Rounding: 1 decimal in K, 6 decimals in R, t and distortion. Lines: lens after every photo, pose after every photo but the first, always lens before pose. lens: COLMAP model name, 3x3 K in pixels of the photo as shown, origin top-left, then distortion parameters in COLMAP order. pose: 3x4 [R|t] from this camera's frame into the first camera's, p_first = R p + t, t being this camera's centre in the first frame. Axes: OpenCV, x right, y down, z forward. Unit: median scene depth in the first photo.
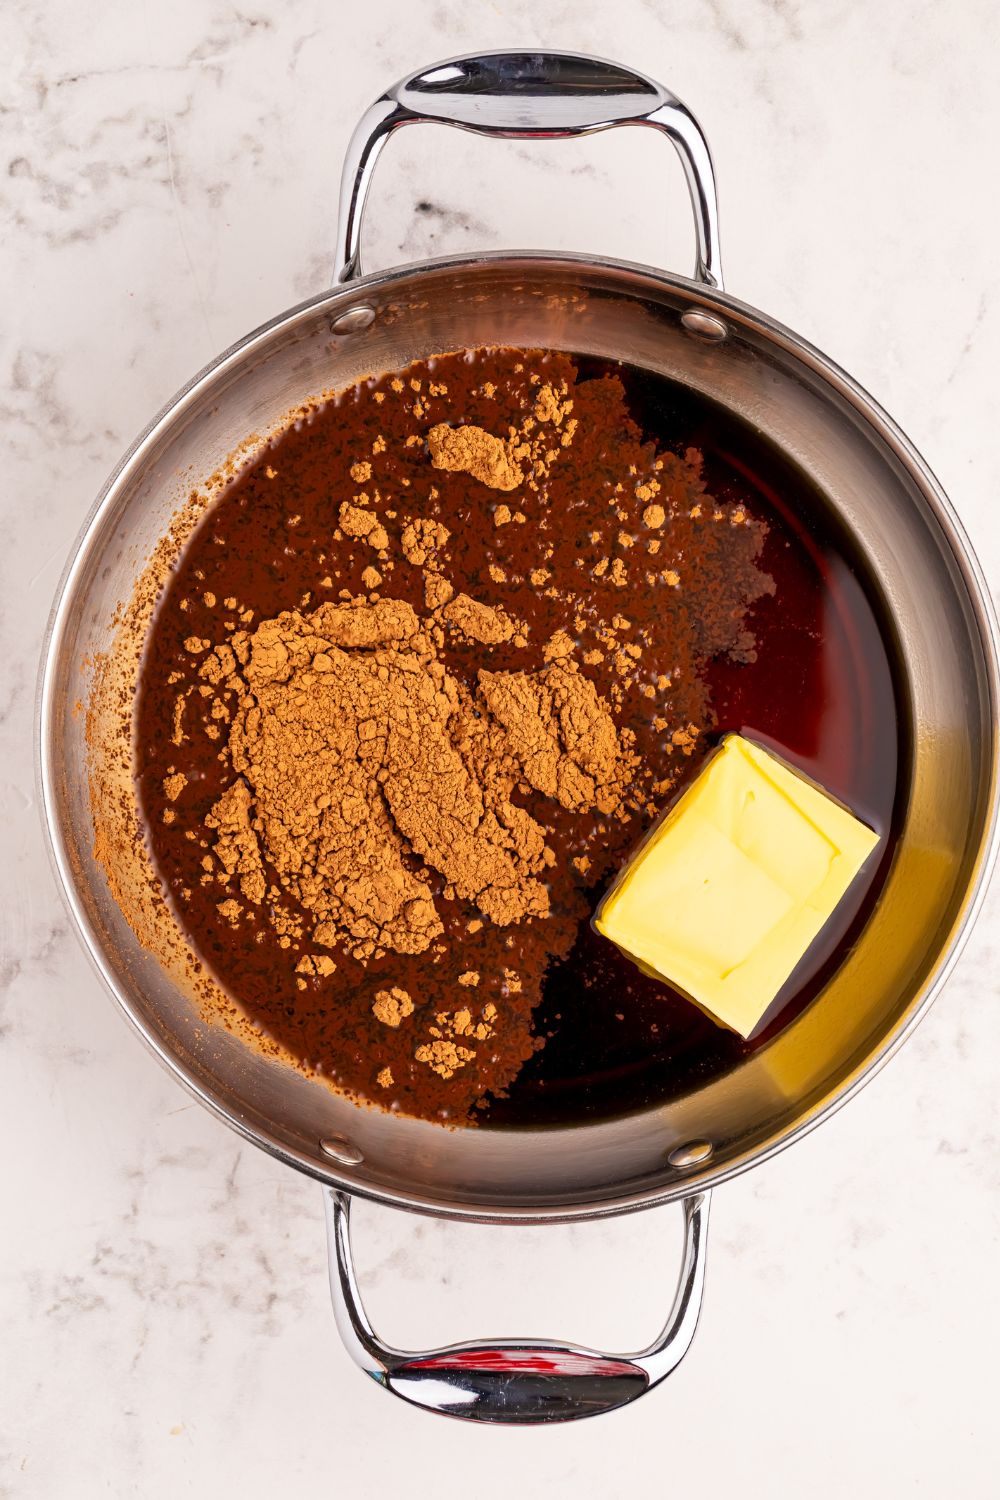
lens RADIAL K [[5242.5, 0, 503.8], [0, 5242.5, 753.3], [0, 0, 1]] dist [0.065398, 0.000000]
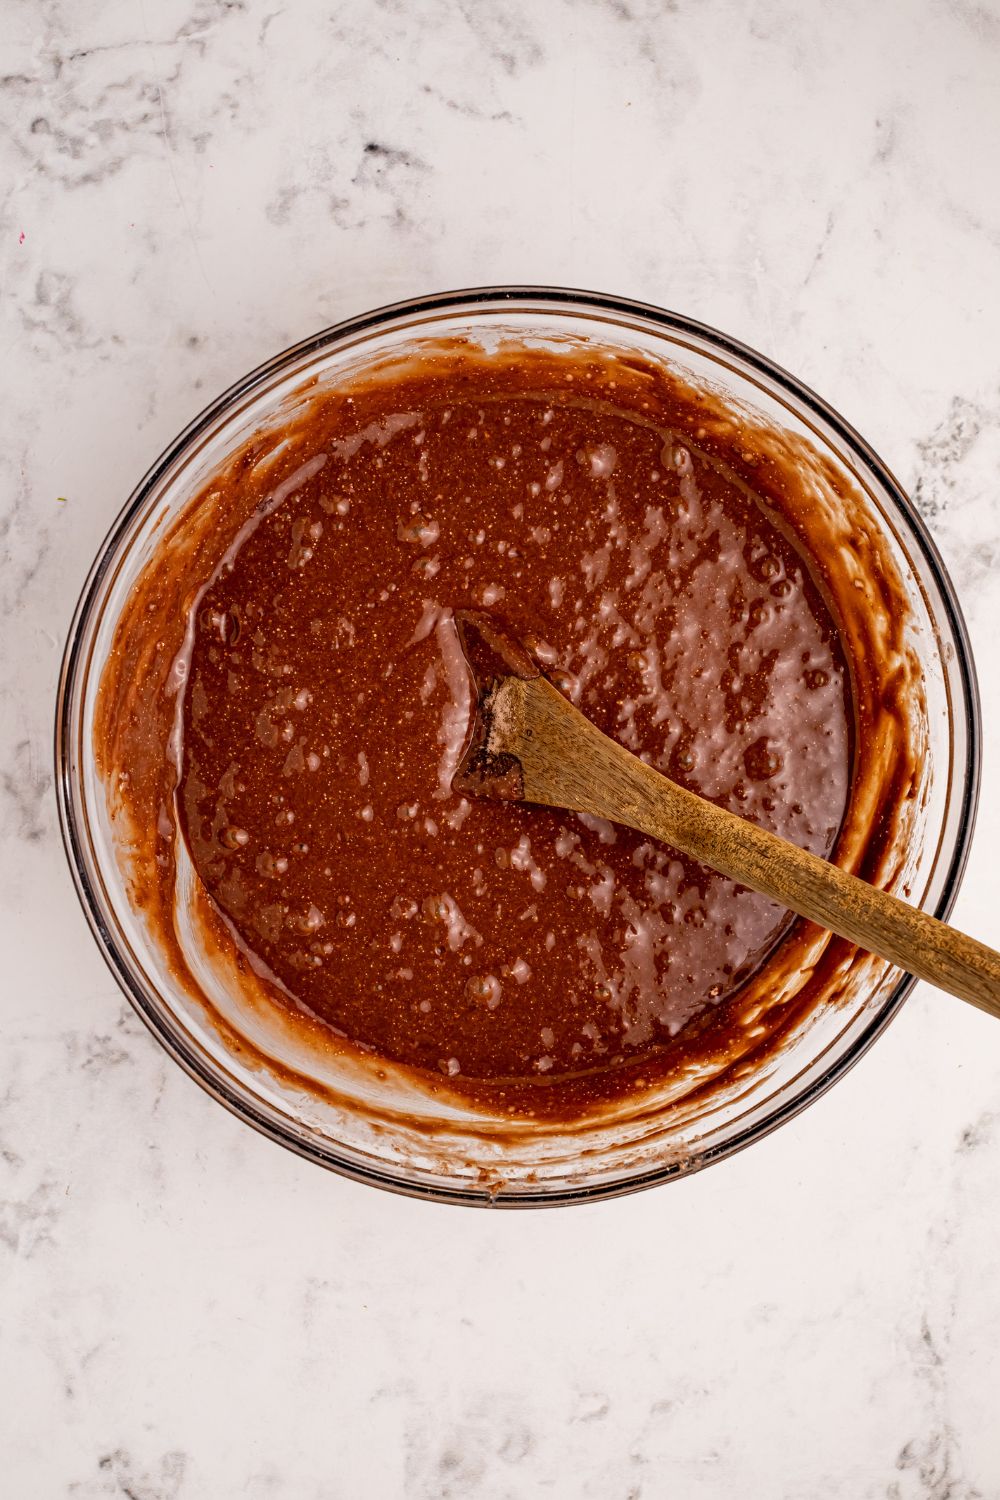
lens RADIAL K [[5242.5, 0, 499.1], [0, 5242.5, 750.4], [0, 0, 1]] dist [0.065398, 0.000000]
pose [[0.999633, -0.025285, 0.009727, -0.001114], [0.024911, 0.999013, 0.036787, -0.008730], [-0.010647, -0.036531, 0.999276, -0.223747]]
